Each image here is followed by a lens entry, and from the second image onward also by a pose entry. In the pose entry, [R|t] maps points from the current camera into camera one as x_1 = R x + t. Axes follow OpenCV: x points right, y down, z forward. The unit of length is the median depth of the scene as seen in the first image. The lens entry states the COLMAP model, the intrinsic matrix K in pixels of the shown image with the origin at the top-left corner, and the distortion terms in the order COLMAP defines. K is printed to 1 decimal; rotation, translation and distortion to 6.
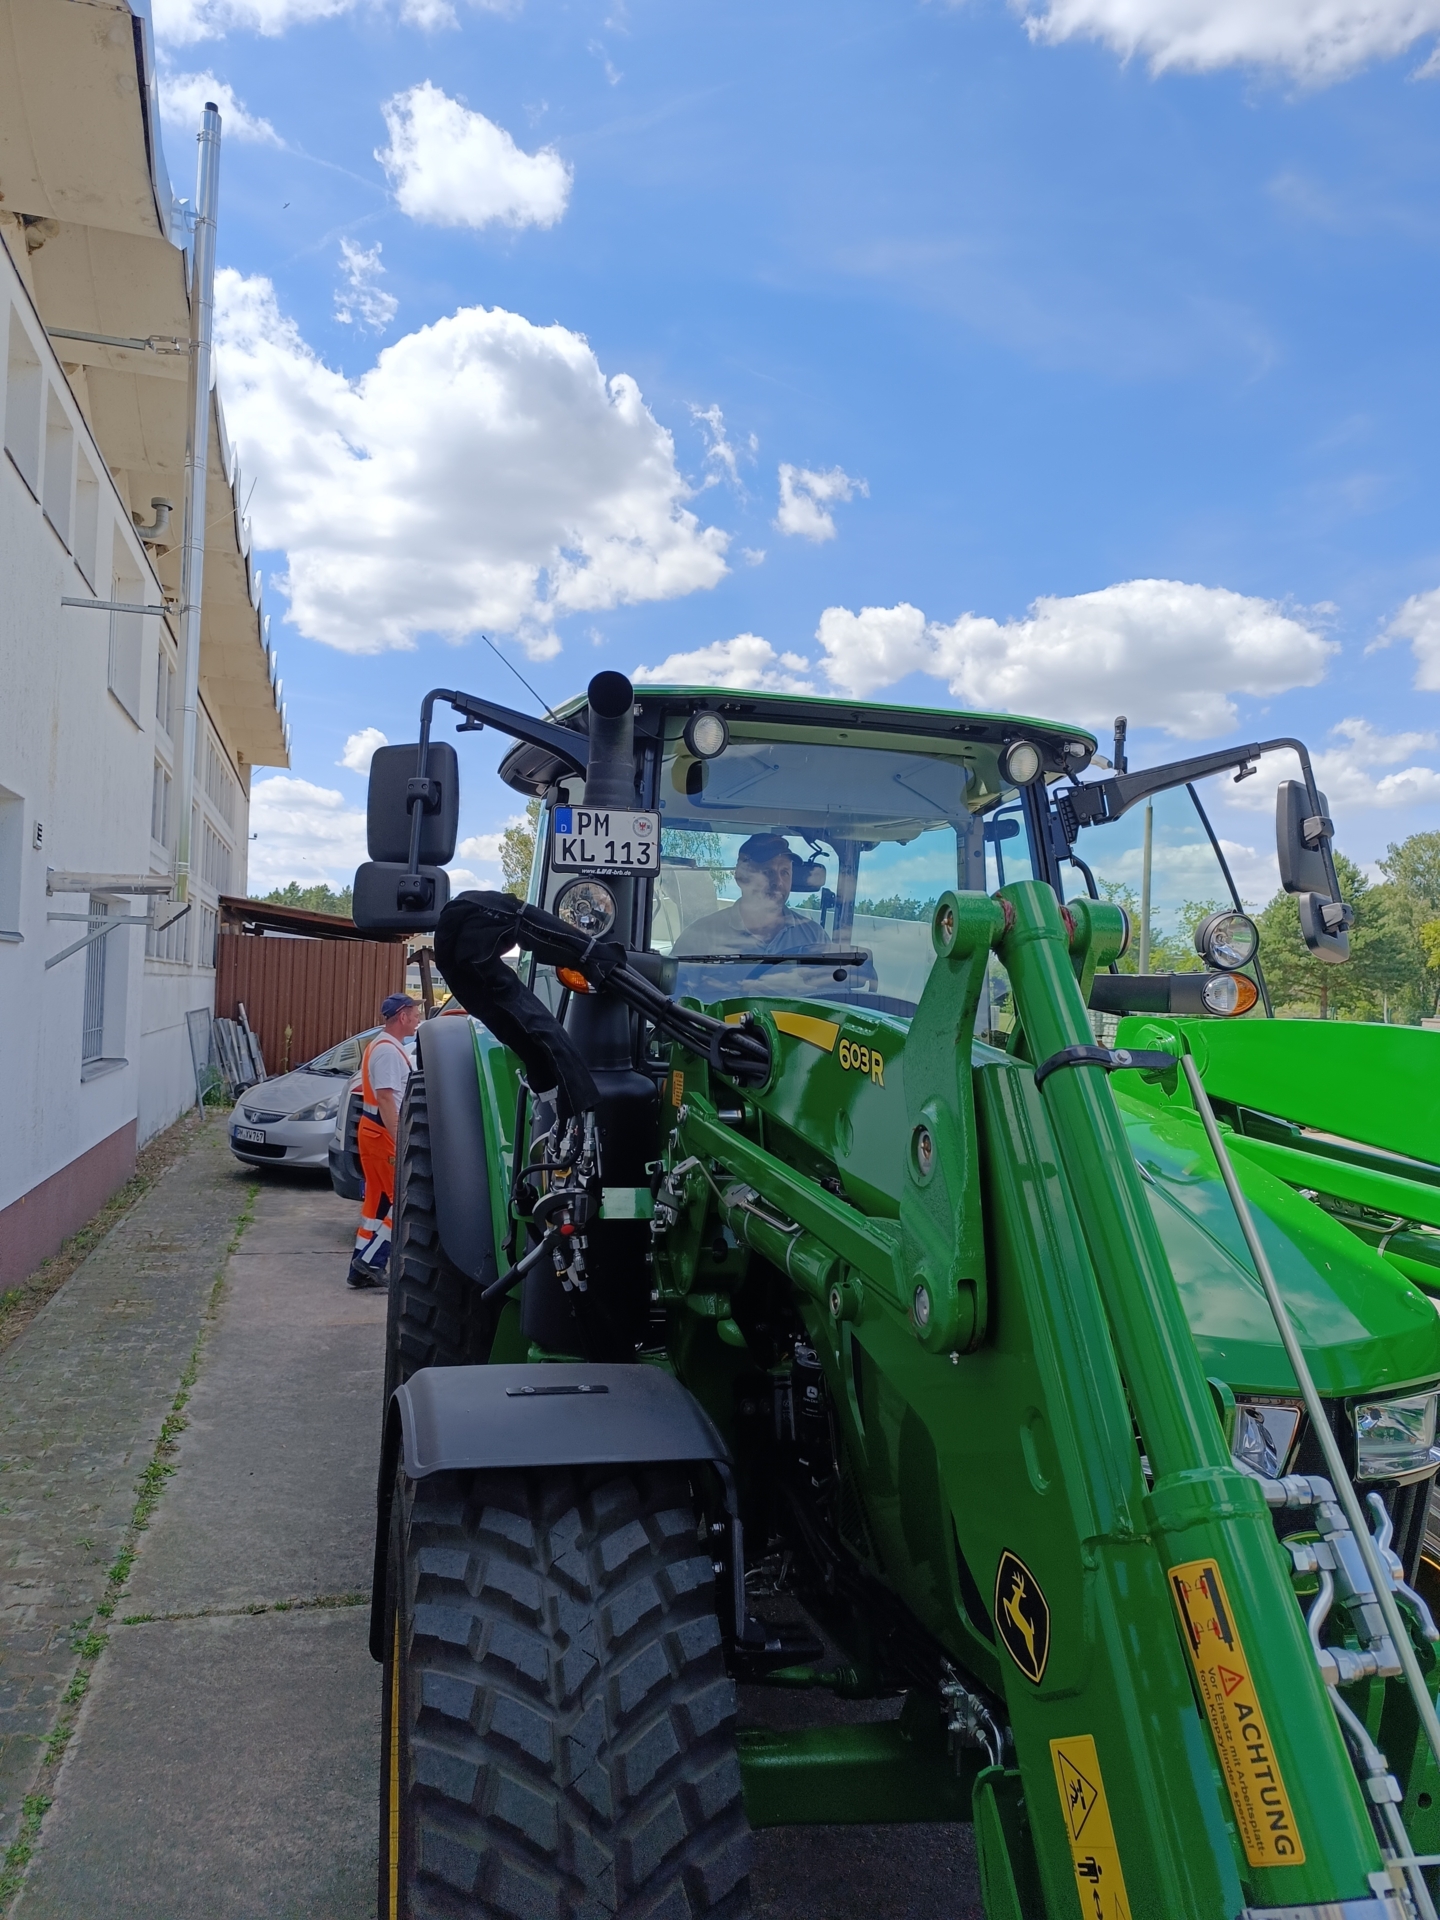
lens RADIAL K [[1315.6, 0, 720.0], [0, 1315.6, 960.0], [0, 0, 1]] dist [0.038996, -0.068364]
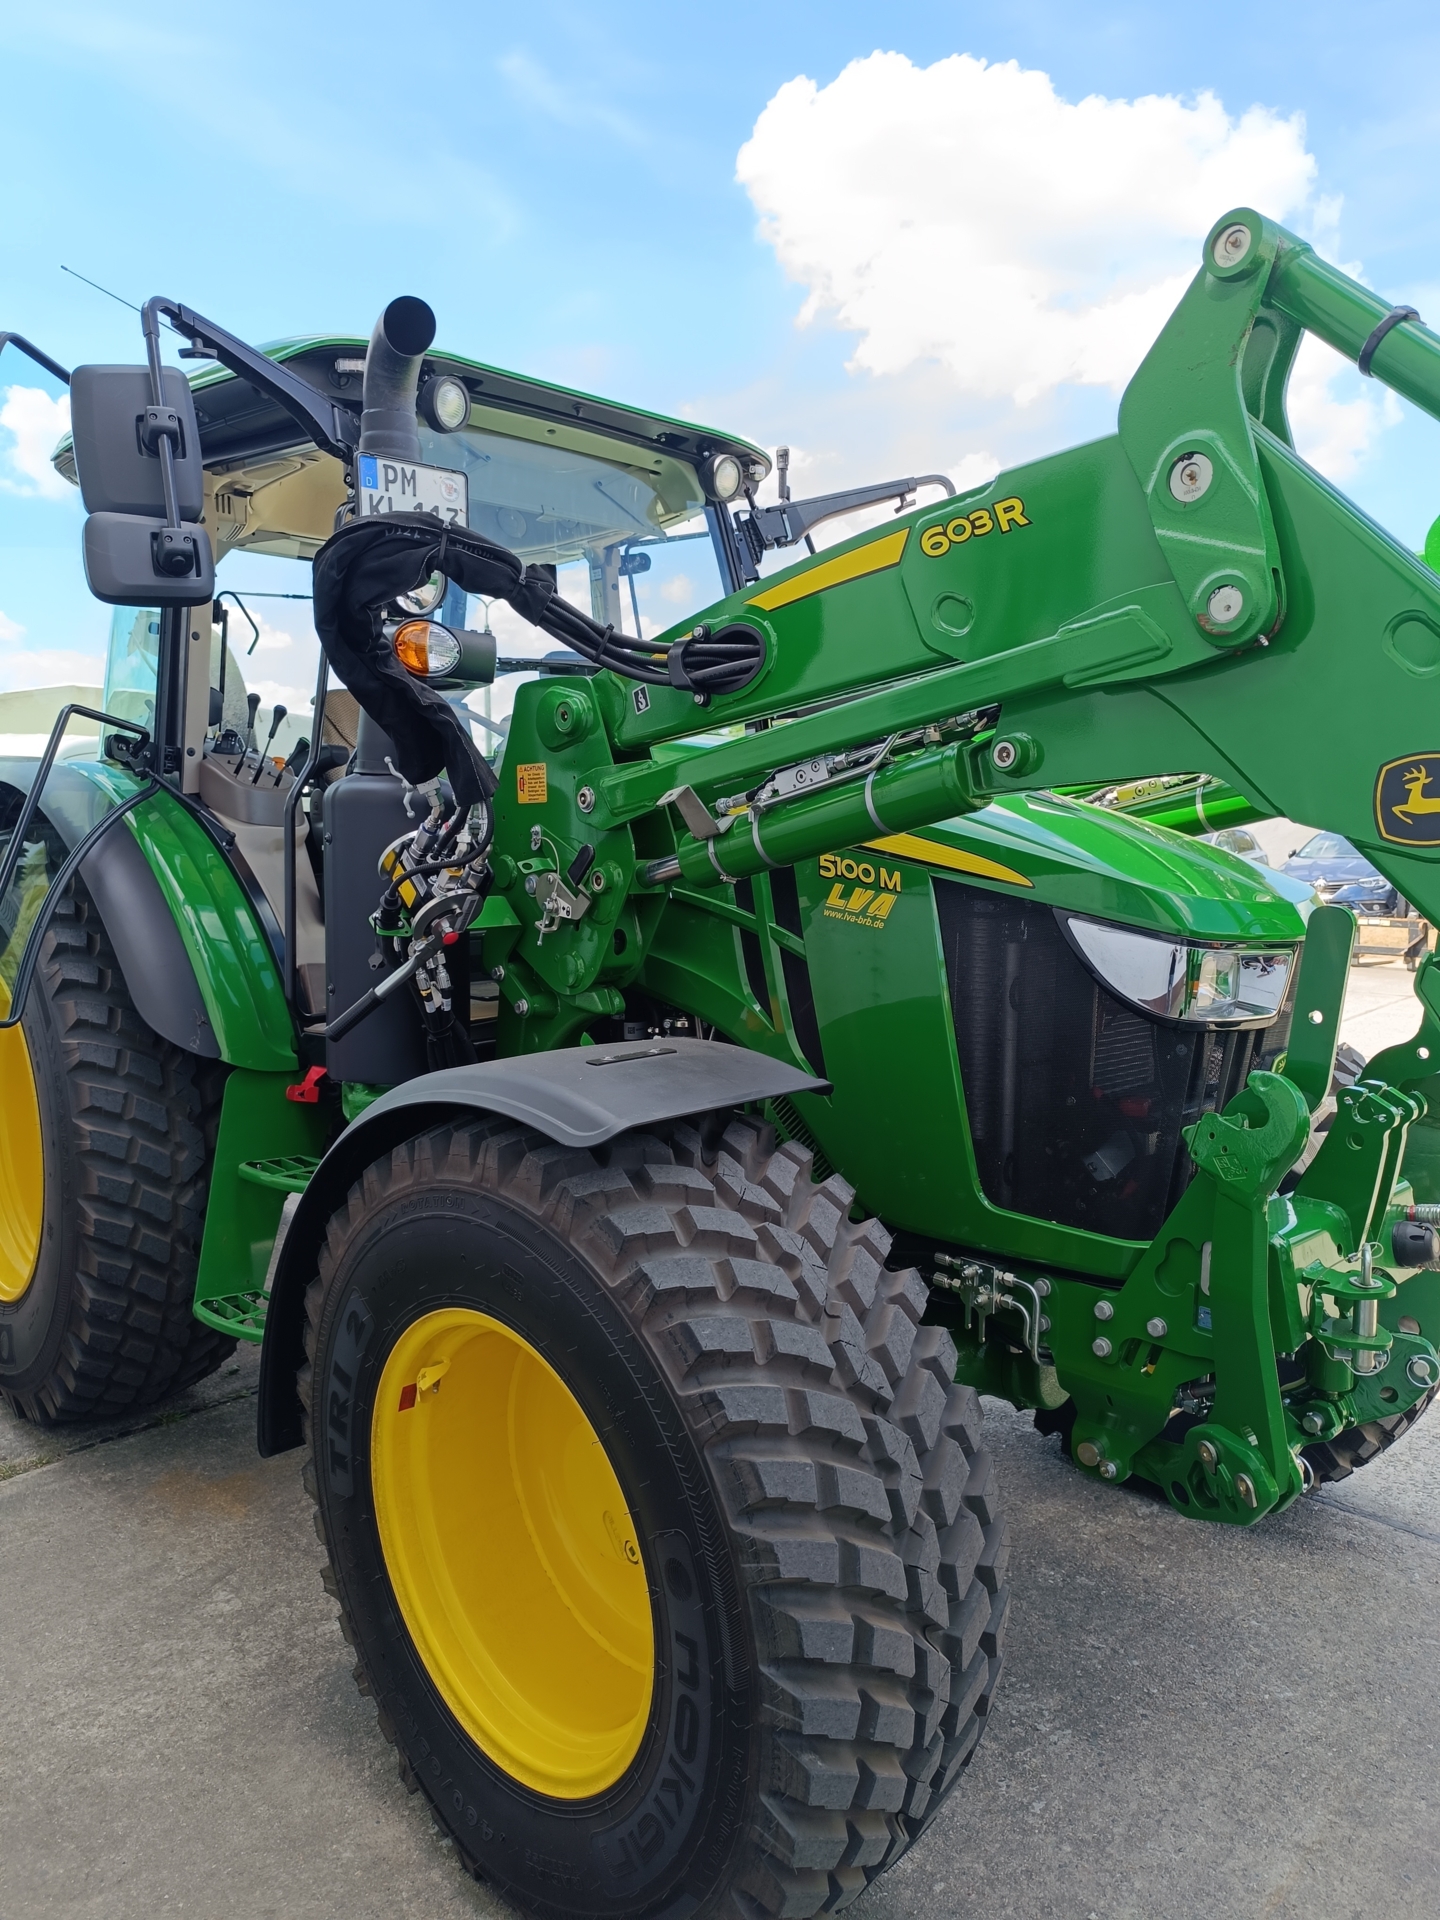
lens RADIAL K [[1342.4, 0, 720.0], [0, 1342.4, 960.0], [0, 0, 1]] dist [-0.021642, -0.001176]
pose [[0.870746, -0.087244, 0.483932, -0.281060], [0.026118, 0.990951, 0.131657, 0.074655], [-0.491039, -0.102001, 0.865145, 0.090595]]
